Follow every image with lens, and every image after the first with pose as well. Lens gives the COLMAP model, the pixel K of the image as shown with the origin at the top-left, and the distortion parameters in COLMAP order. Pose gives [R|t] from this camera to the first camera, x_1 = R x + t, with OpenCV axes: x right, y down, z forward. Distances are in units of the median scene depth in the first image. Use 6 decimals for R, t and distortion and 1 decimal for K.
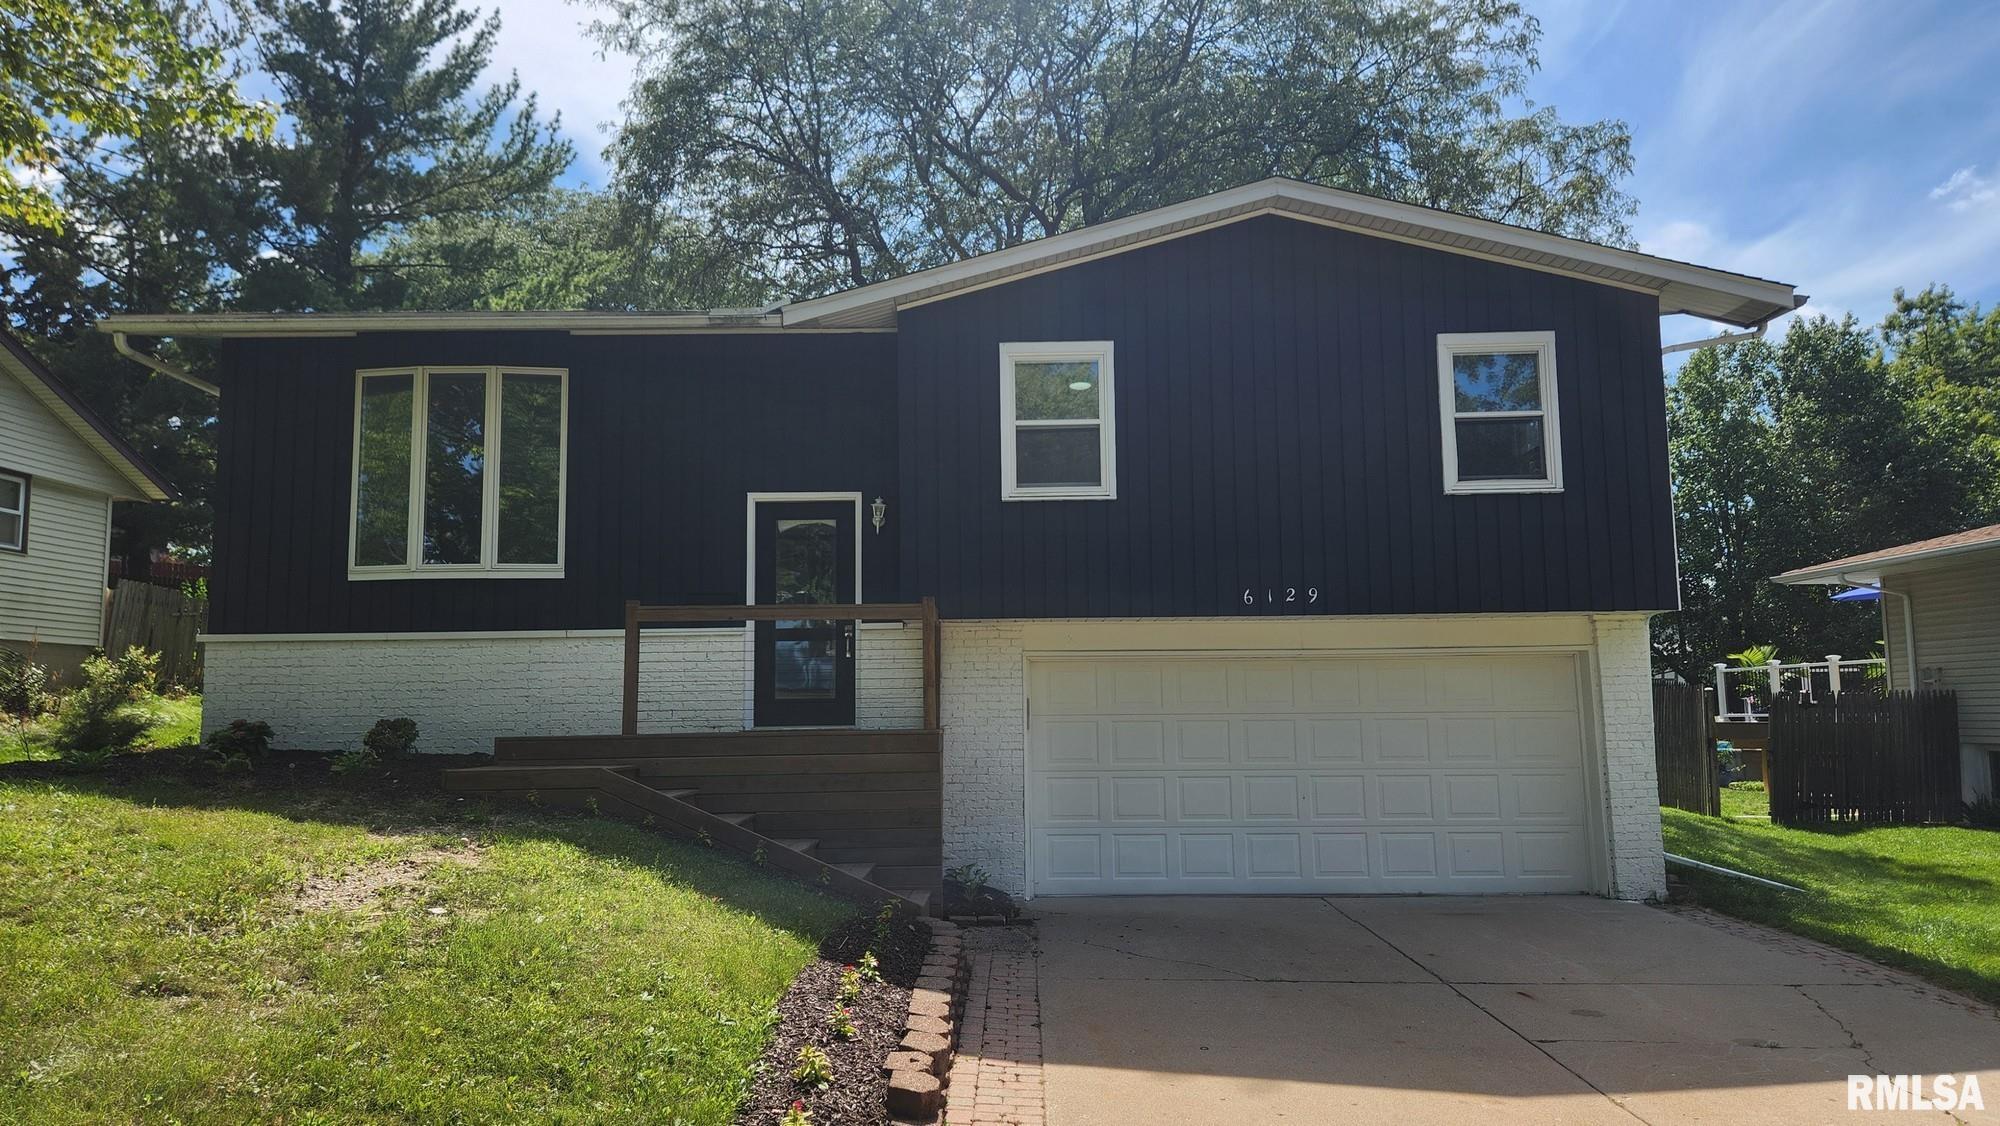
lens RADIAL K [[1333.9, 0, 1018.2], [0, 1333.9, 565.7], [0, 0, 1]] dist [0.071062, -0.059735]
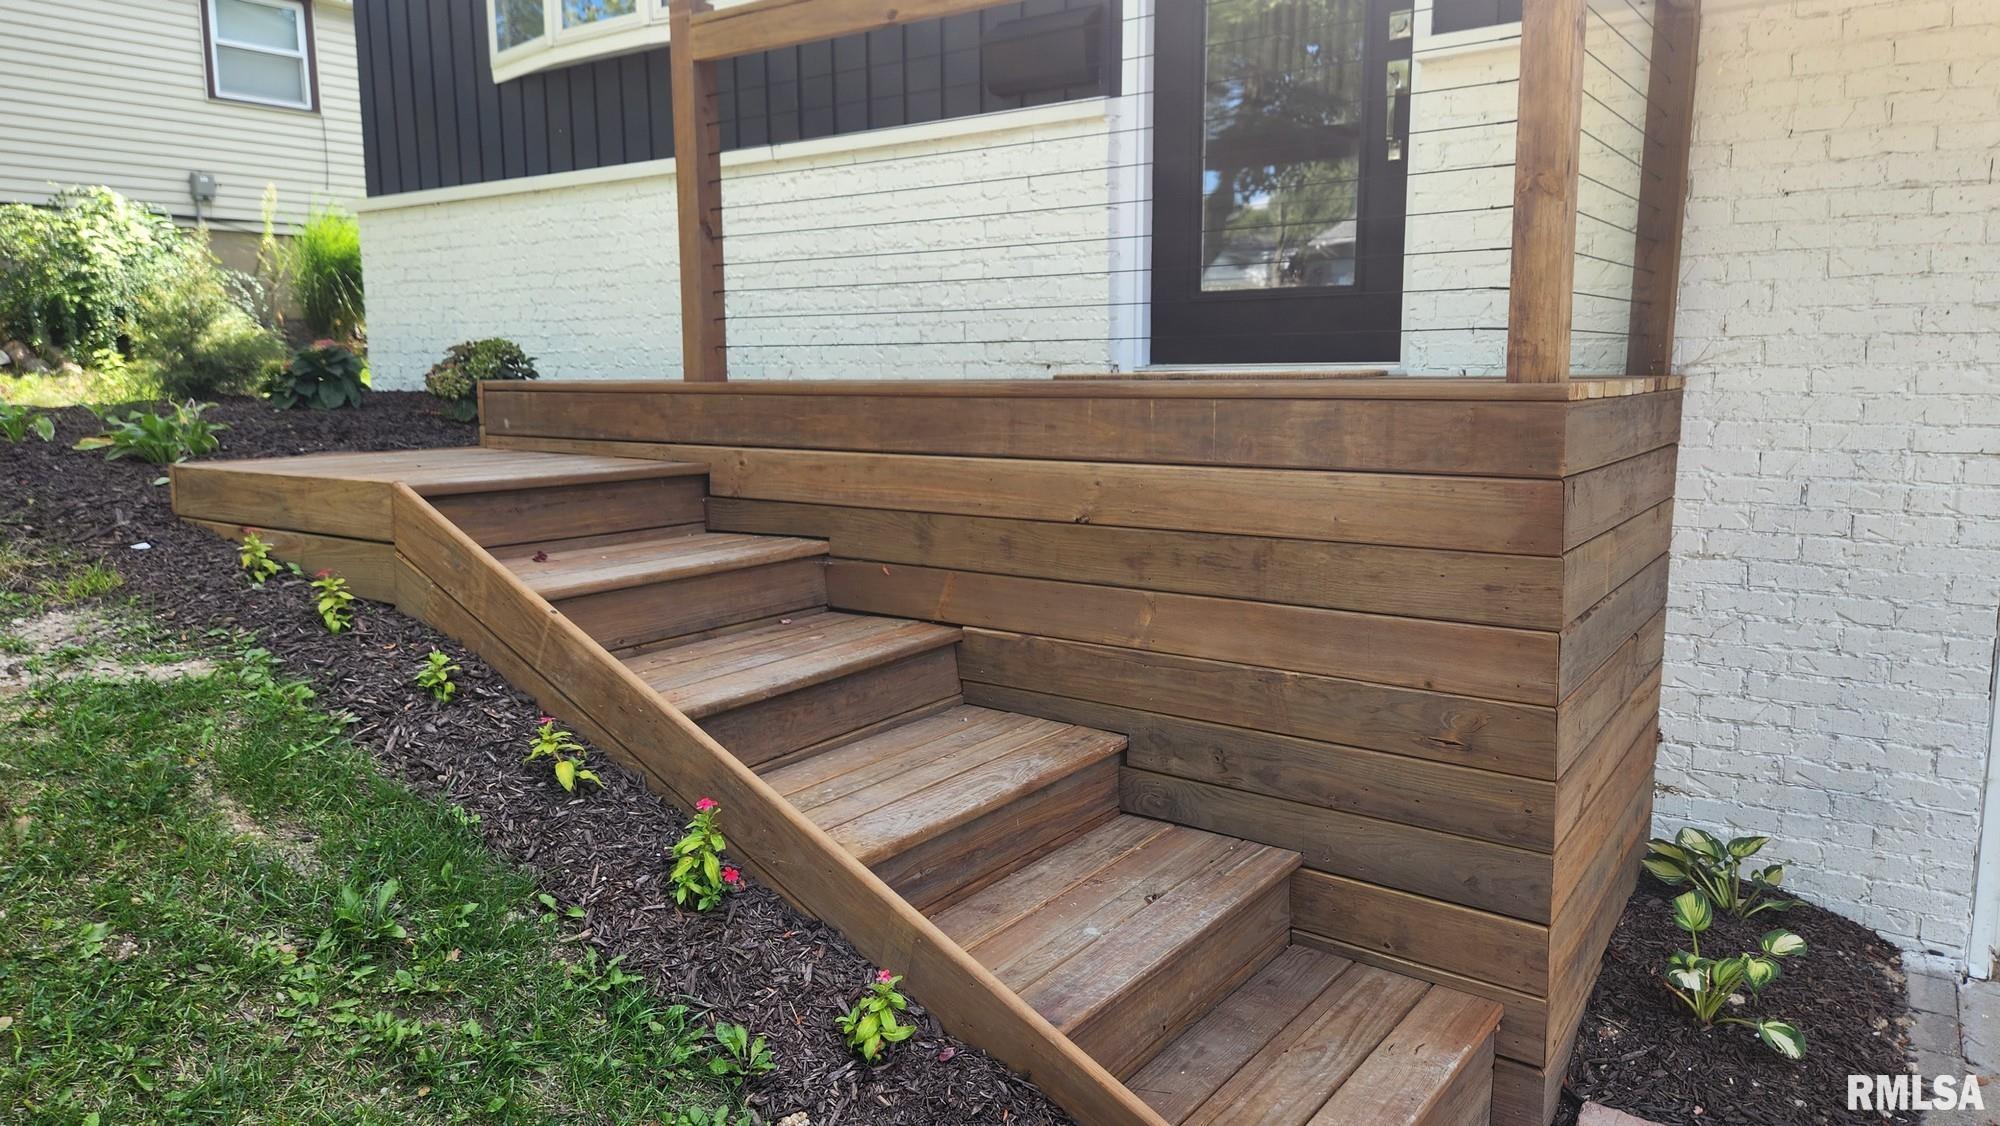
lens RADIAL K [[1333.9, 0, 981.4], [0, 1333.9, 543.8], [0, 0, 1]] dist [0.071062, -0.059735]
pose [[0.805332, 0.084591, -0.586757, -0.001819], [0.063005, 0.971948, 0.226598, 0.081216], [0.589466, -0.219456, 0.777412, 0.671029]]
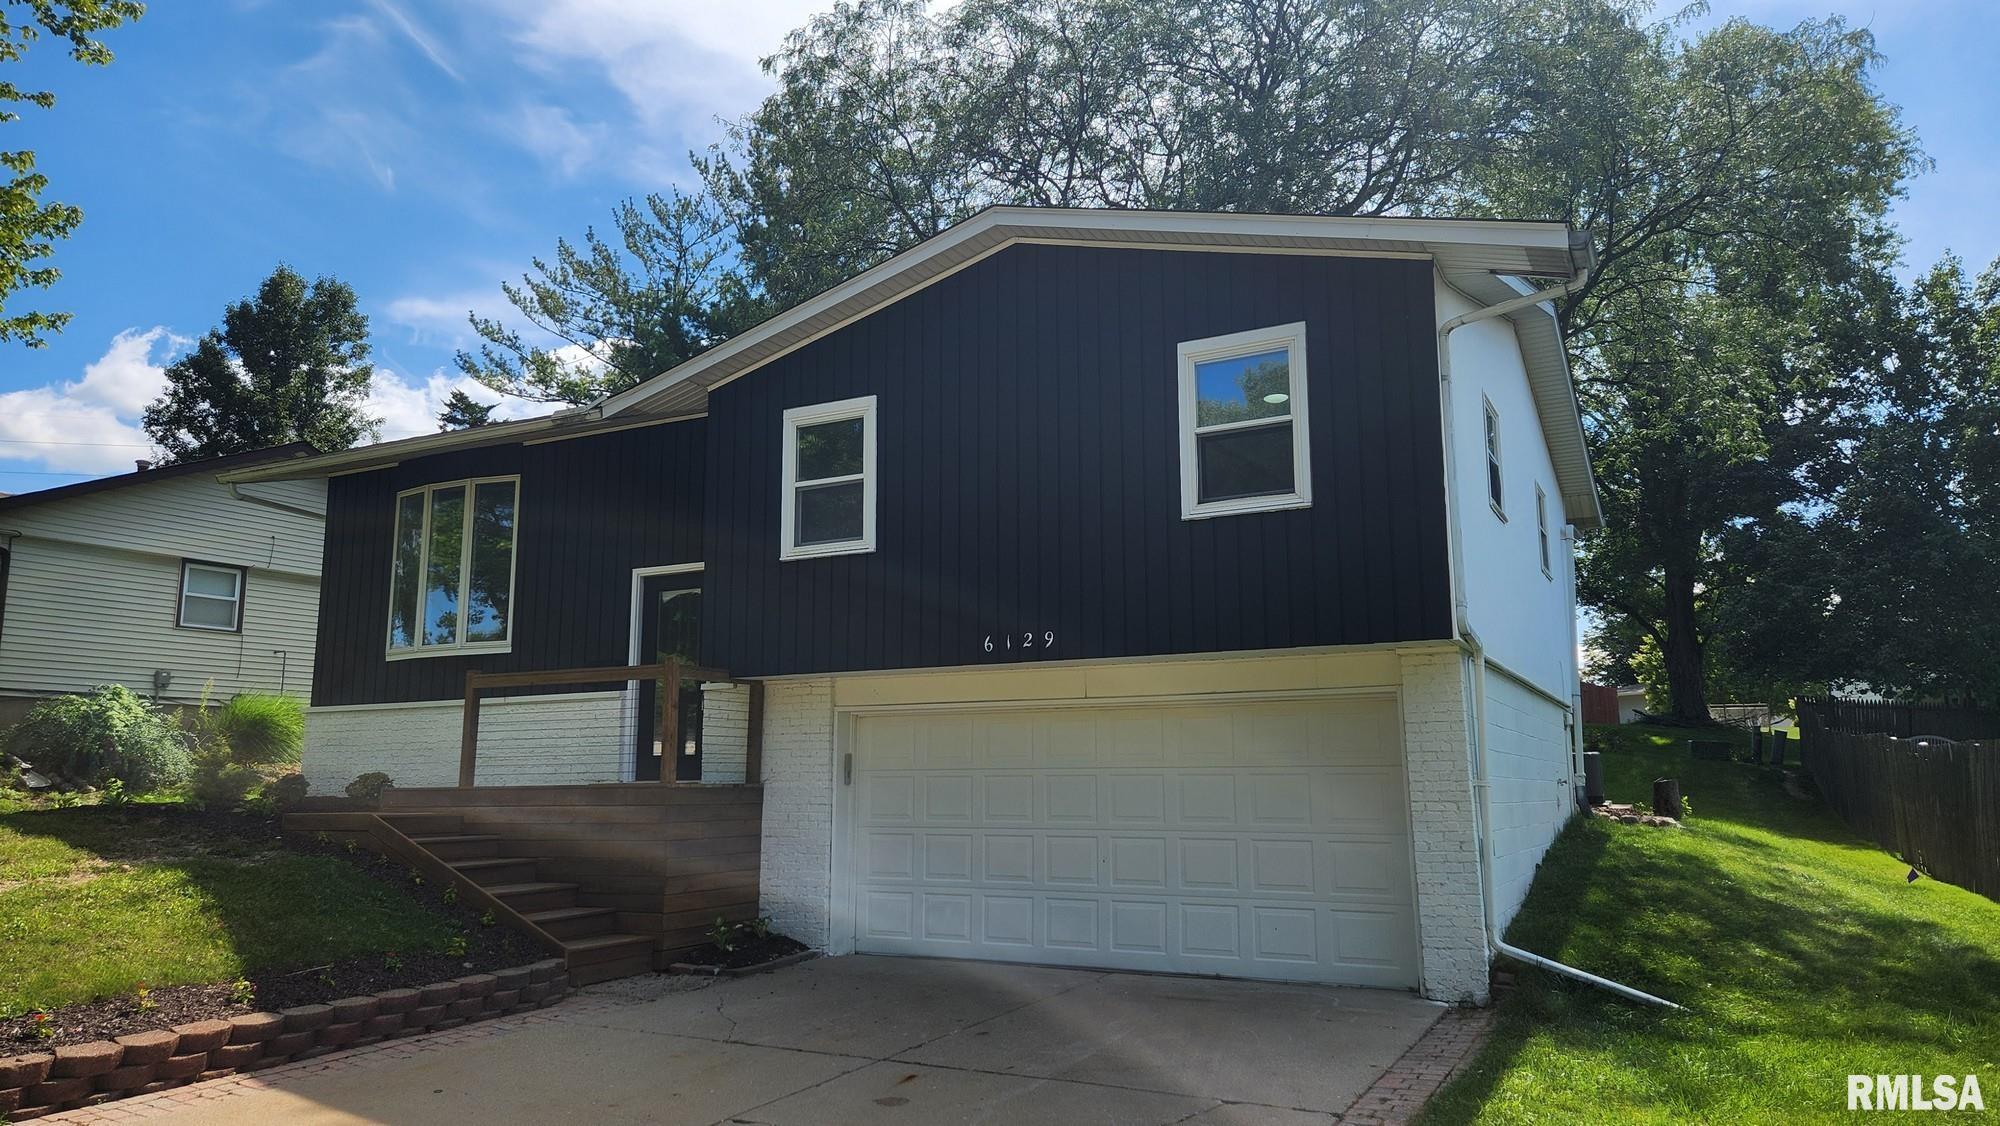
lens RADIAL K [[1333.9, 0, 1000.2], [0, 1333.9, 557.9], [0, 0, 1]] dist [0.071062, -0.059735]
pose [[0.889903, -0.069961, -0.450753, 0.593749], [0.044512, 0.996771, -0.066830, 0.025325], [0.453973, 0.039408, 0.890143, 0.150850]]
